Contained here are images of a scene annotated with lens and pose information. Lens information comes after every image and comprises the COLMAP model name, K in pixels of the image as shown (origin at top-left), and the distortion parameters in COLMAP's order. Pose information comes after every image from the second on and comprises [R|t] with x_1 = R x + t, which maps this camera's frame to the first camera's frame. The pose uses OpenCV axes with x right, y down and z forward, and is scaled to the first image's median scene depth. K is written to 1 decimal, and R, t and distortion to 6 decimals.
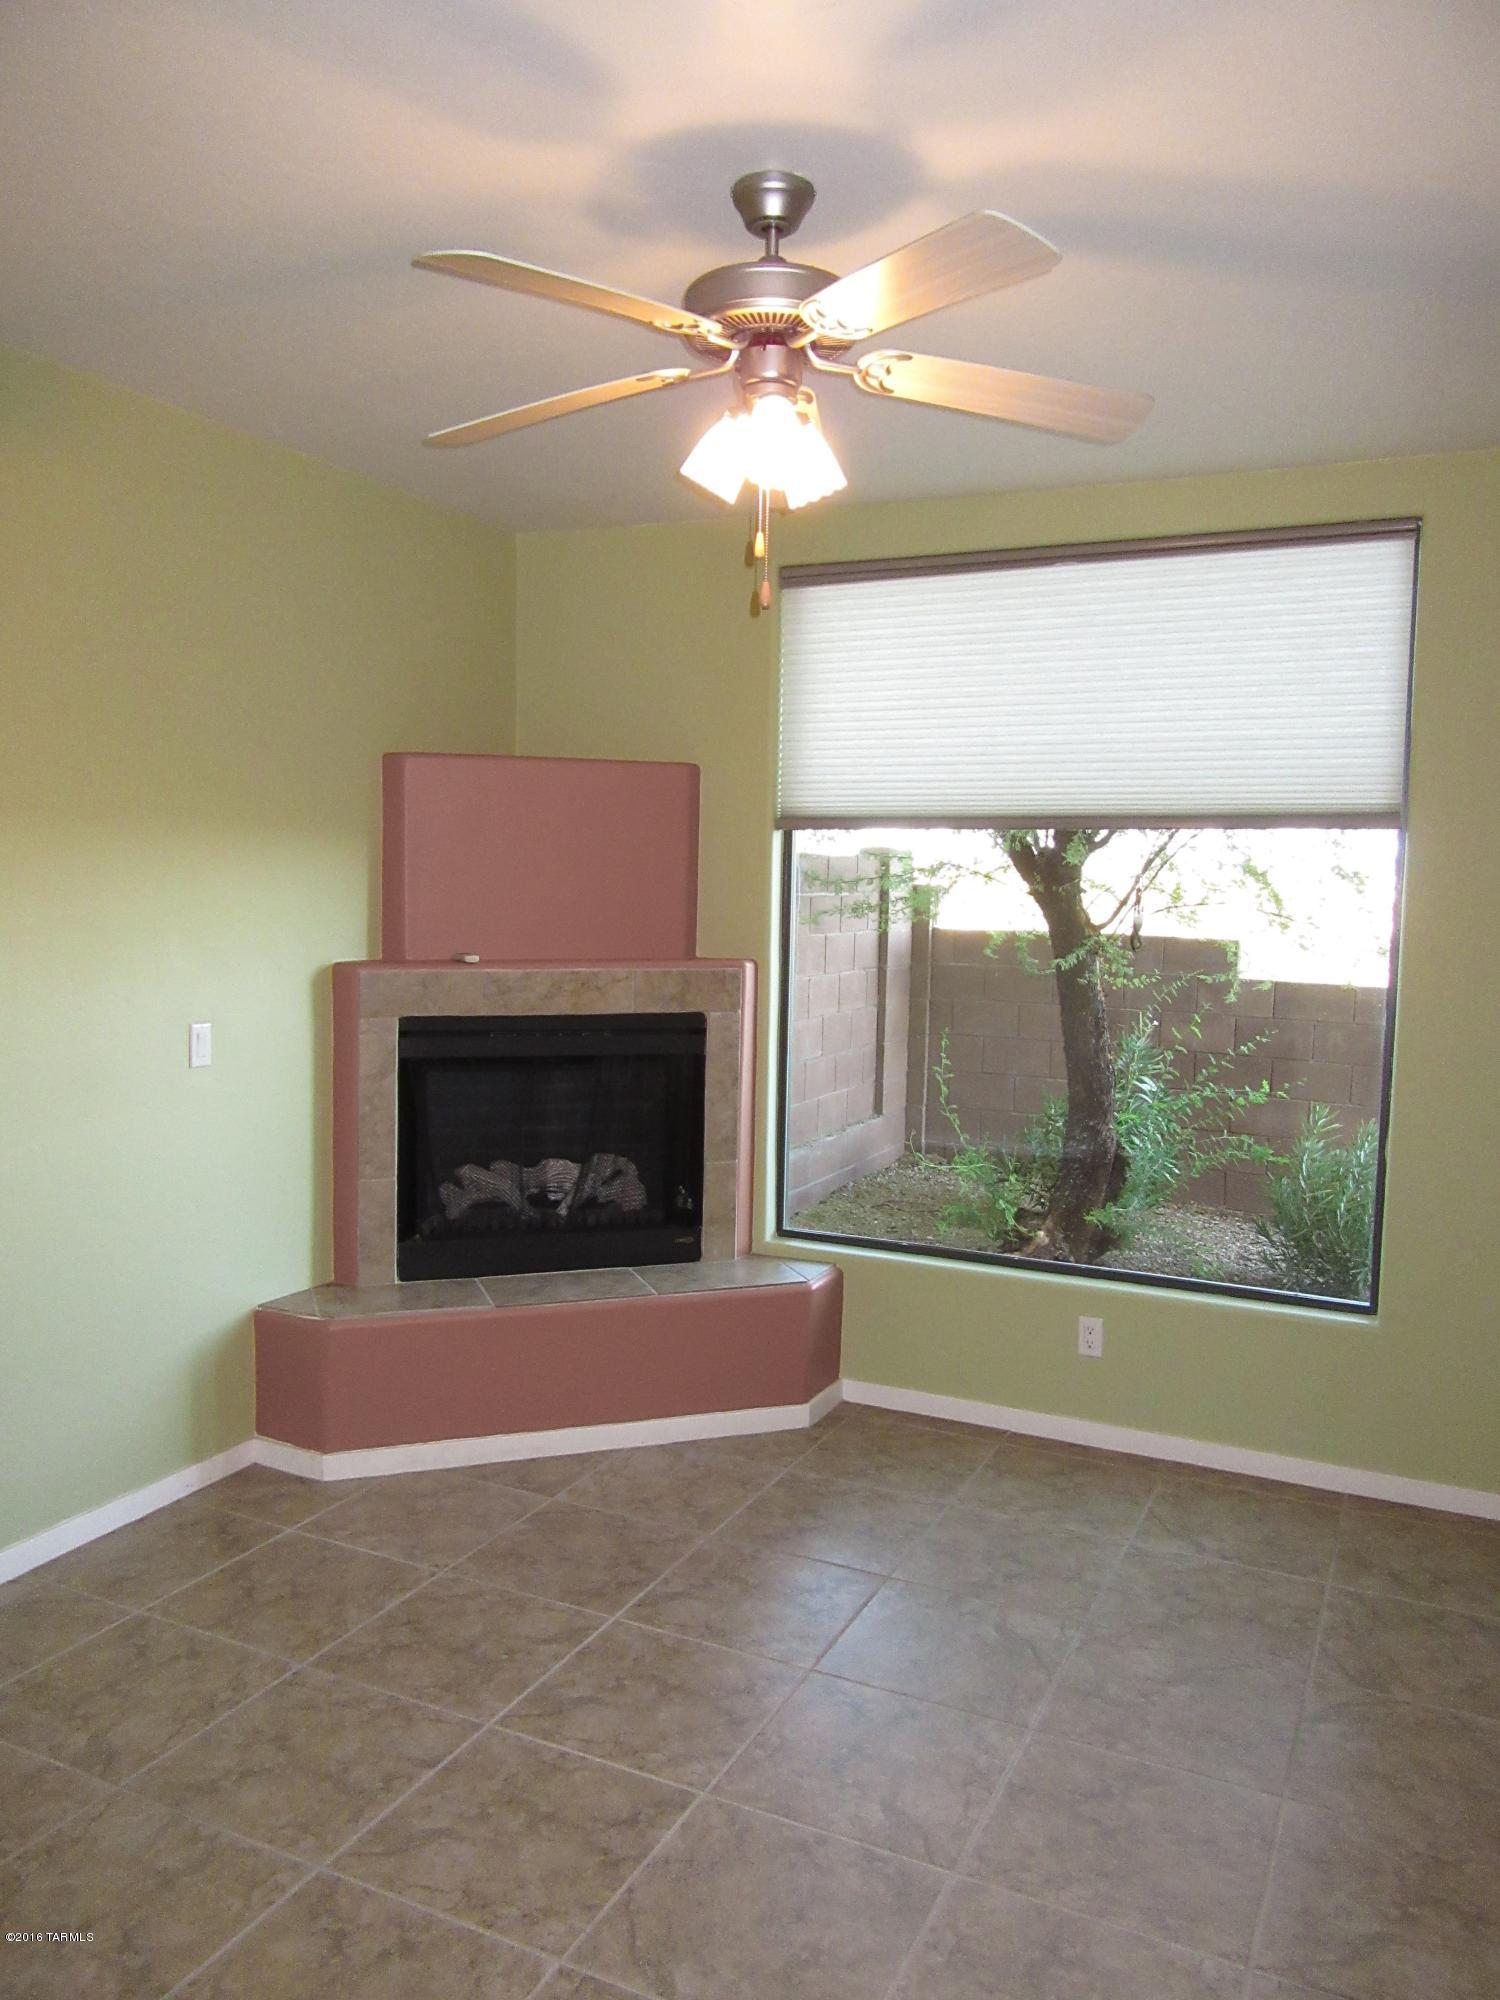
lens RADIAL K [[1486.8, 0, 751.2], [0, 1486.8, 1003.0], [0, 0, 1]] dist [-0.000642, 0.000946]
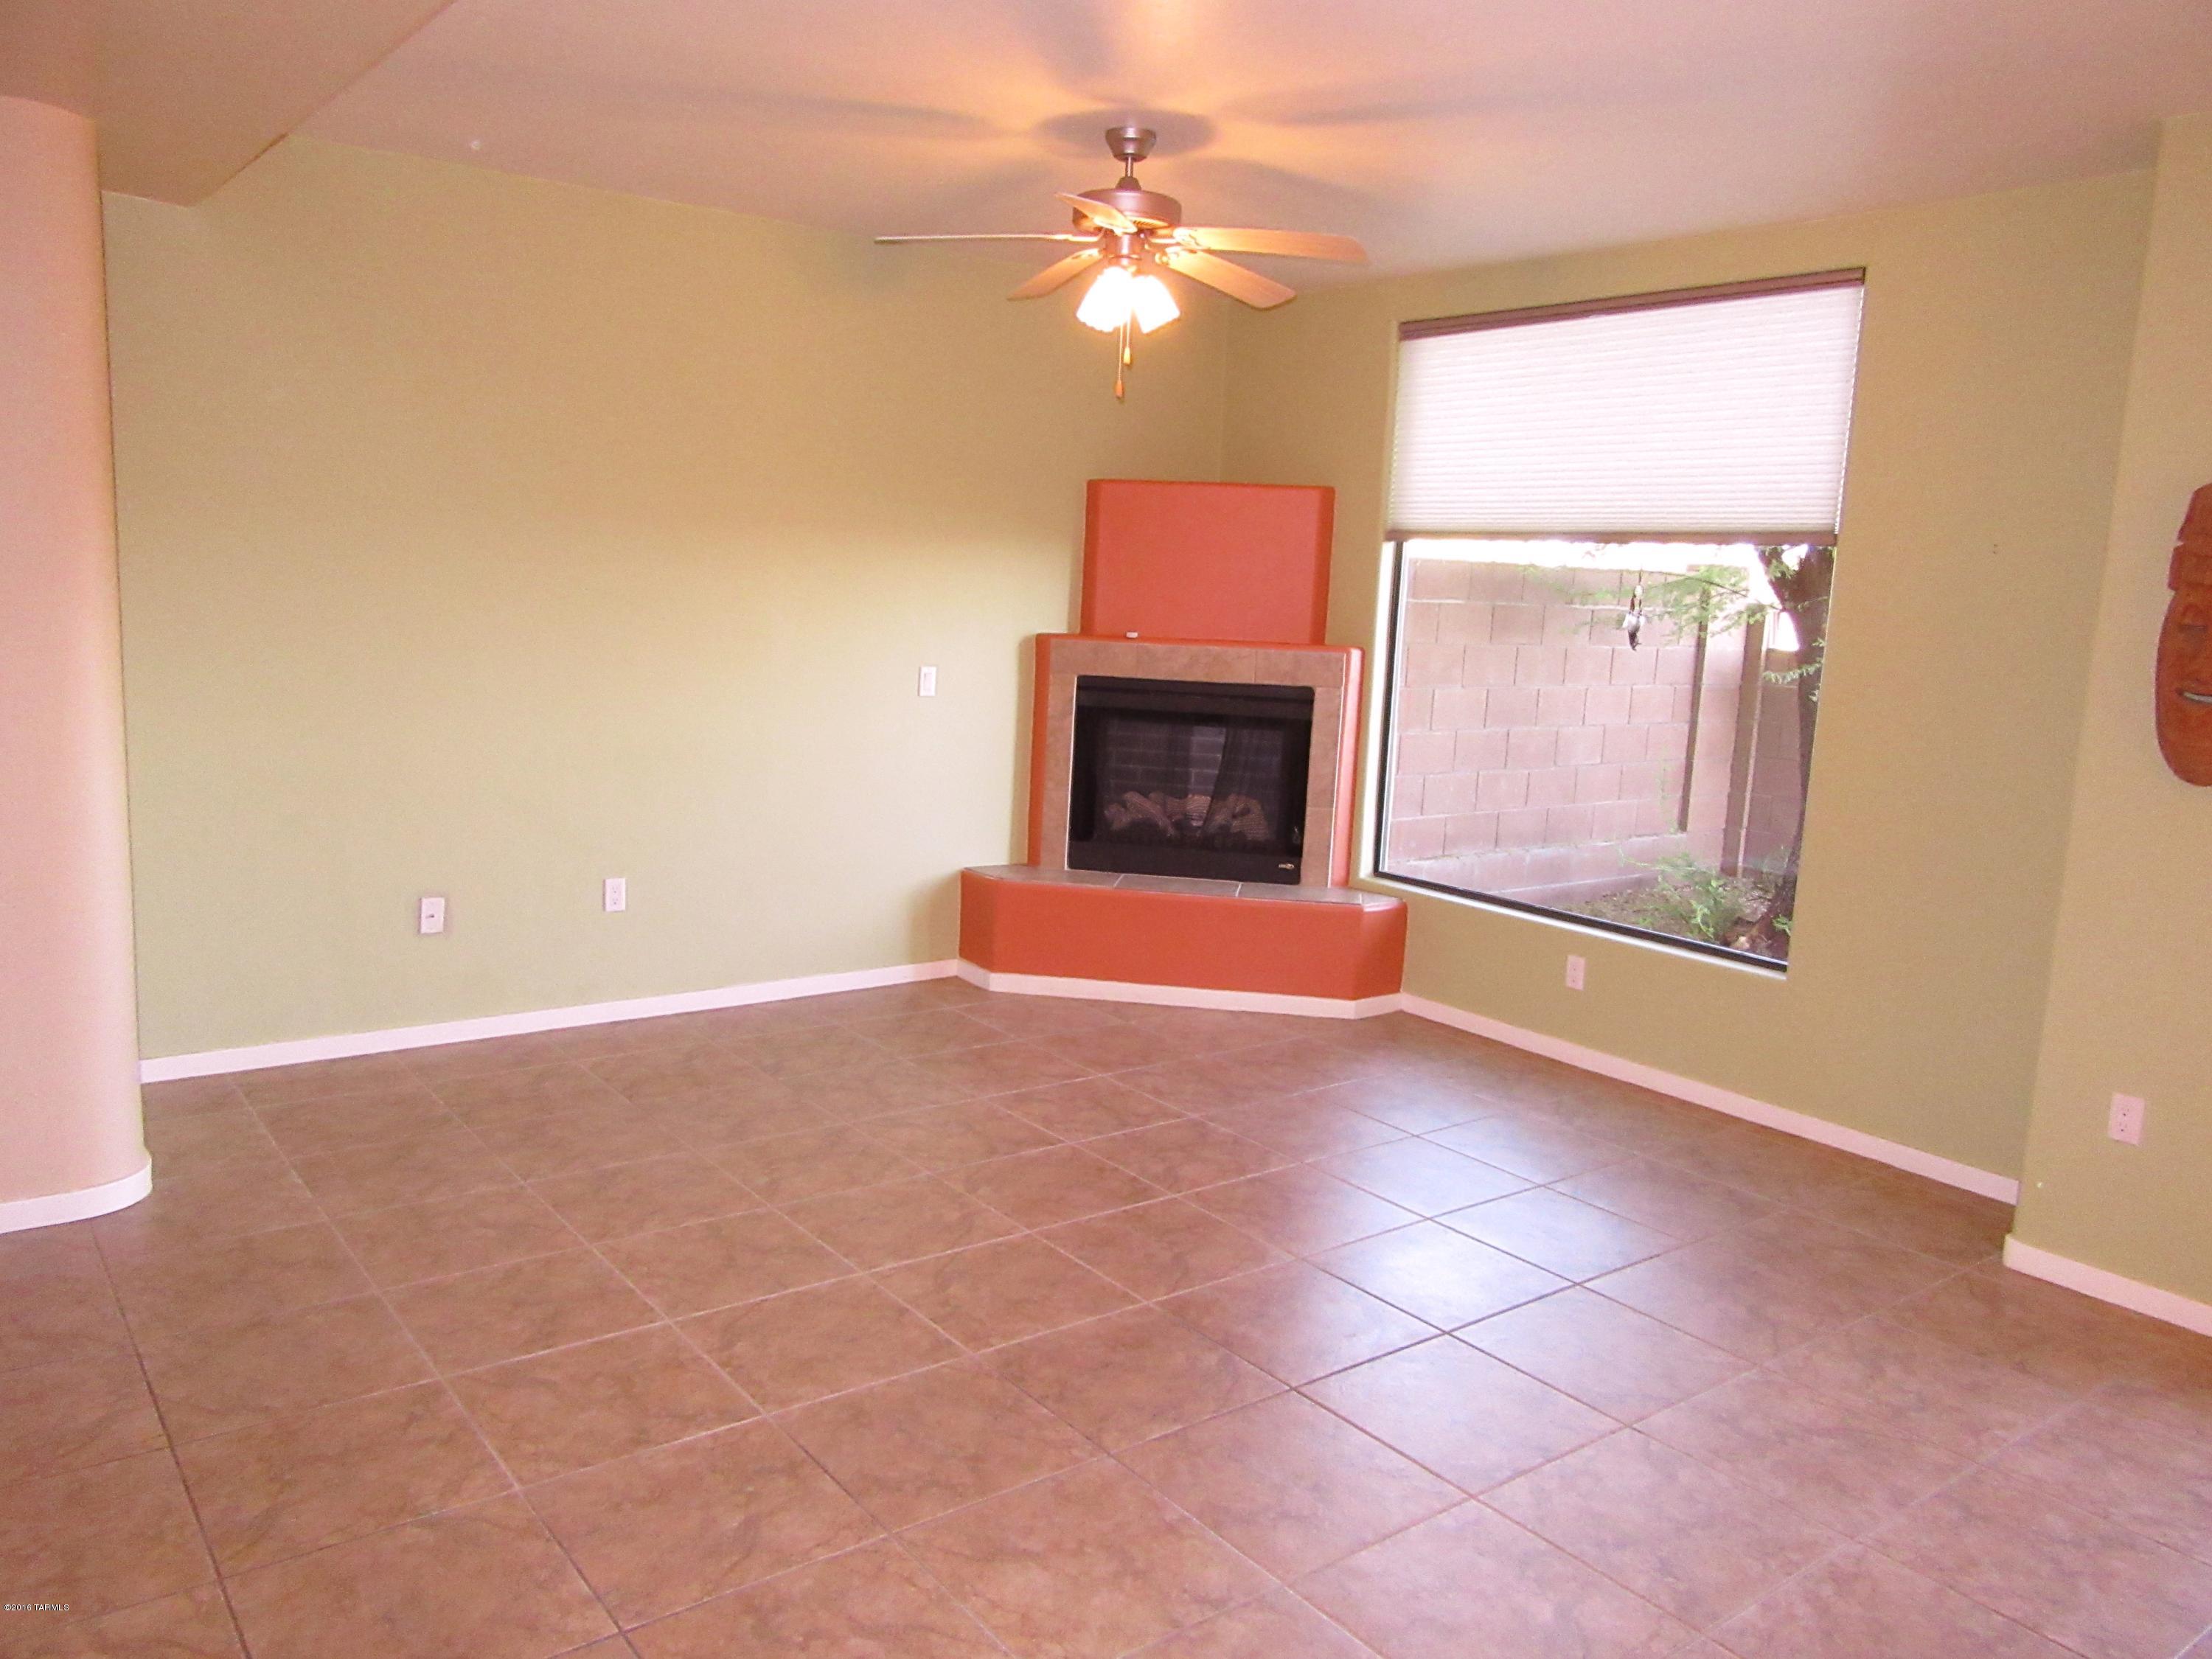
lens RADIAL K [[1644.4, 0, 1106.2], [0, 1644.4, 828.0], [0, 0, 1]] dist [-0.000642, 0.000946]
pose [[0.890441, 0.089754, -0.446160, 0.465279], [-0.064857, 0.995380, 0.070799, 0.039809], [0.450453, -0.034105, 0.892148, -0.337101]]
